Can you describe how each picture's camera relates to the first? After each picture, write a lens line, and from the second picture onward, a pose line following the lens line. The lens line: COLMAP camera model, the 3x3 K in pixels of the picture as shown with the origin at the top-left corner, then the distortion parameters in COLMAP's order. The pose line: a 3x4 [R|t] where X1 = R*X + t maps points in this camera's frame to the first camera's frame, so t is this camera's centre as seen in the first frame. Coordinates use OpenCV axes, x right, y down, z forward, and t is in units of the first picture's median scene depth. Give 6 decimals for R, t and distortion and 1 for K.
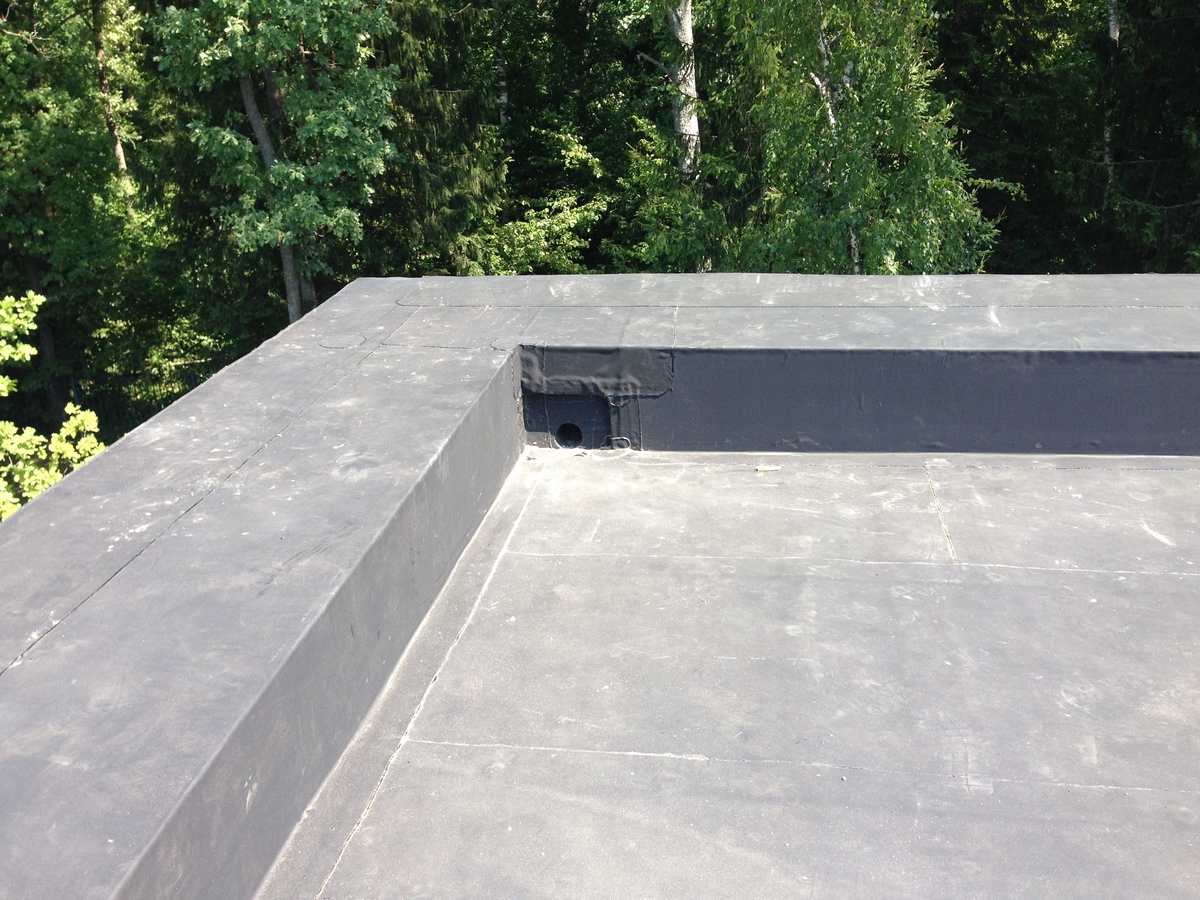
lens RADIAL K [[1140.1, 0, 610.1], [0, 1140.1, 445.0], [0, 0, 1]] dist [0.167338, -0.310119]
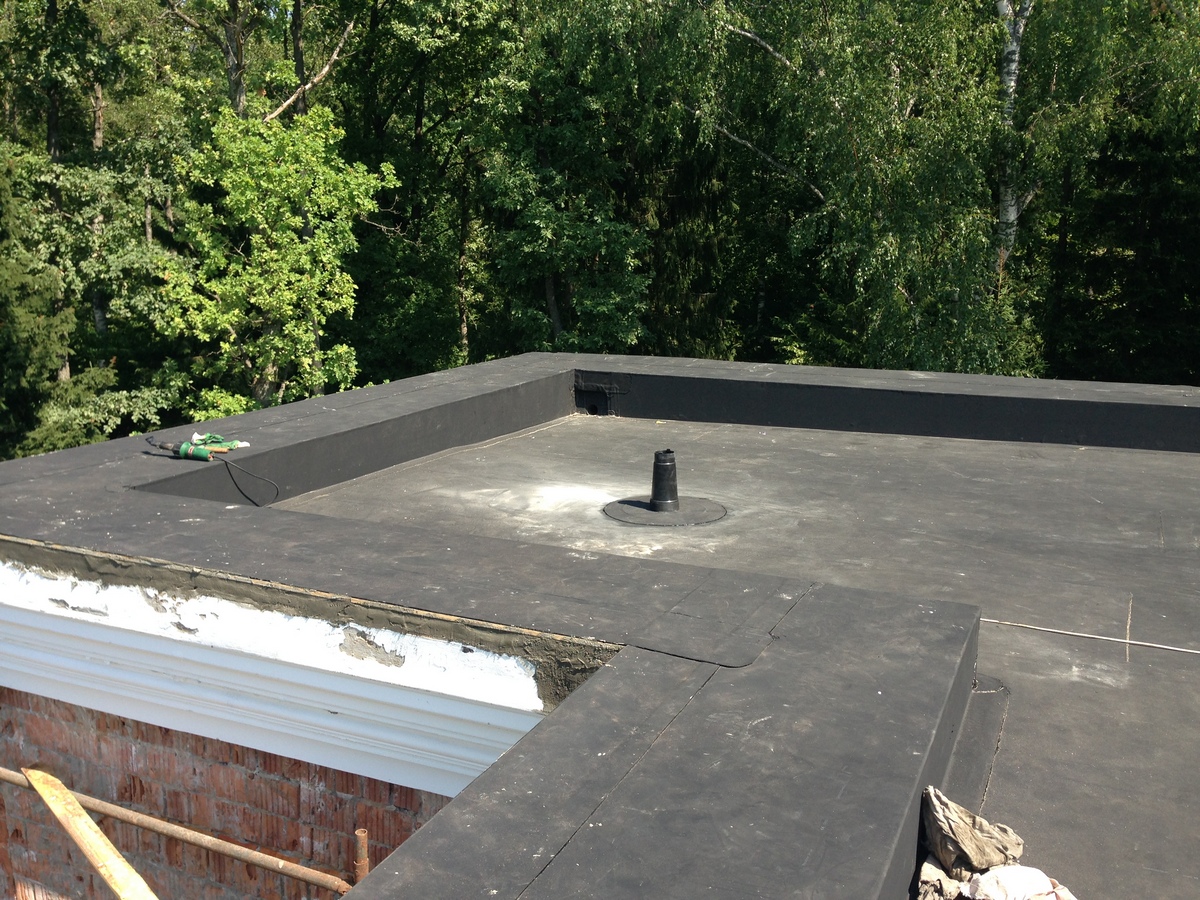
lens RADIAL K [[1140.1, 0, 610.1], [0, 1140.1, 445.0], [0, 0, 1]] dist [0.167338, -0.310119]
pose [[0.962021, 0.082253, -0.260288, 0.111311], [-0.126503, 0.979287, -0.158092, 0.077285], [0.241894, 0.185015, 0.952500, -0.219026]]
